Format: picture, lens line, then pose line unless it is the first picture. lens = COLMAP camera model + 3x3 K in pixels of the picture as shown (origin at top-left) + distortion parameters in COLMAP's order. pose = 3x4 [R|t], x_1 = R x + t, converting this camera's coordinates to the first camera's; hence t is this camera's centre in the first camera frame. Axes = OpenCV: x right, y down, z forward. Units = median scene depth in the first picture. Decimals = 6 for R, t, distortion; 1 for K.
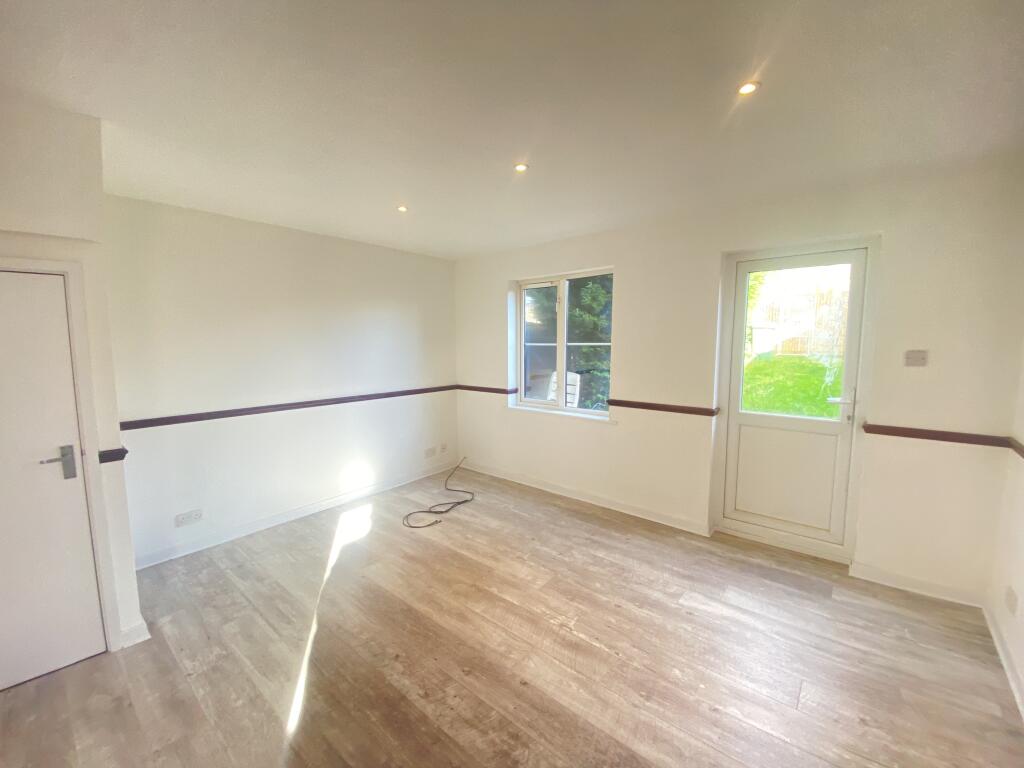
lens RADIAL K [[409.7, 0, 509.0], [0, 409.7, 379.1], [0, 0, 1]] dist [0.017979, -0.020088]
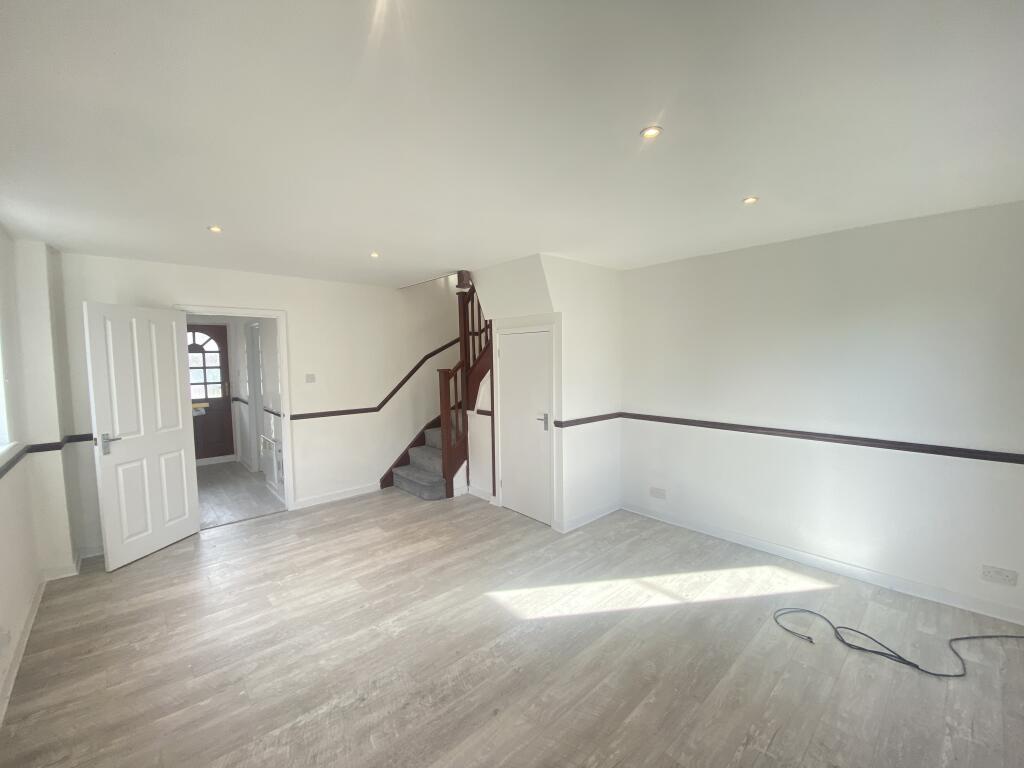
lens RADIAL K [[409.7, 0, 509.0], [0, 409.7, 379.1], [0, 0, 1]] dist [0.017979, -0.020088]
pose [[-0.123733, 0.064810, -0.990197, 0.624146], [-0.083965, 0.993602, 0.075525, -0.096746], [0.988757, 0.092487, -0.117500, 0.686326]]
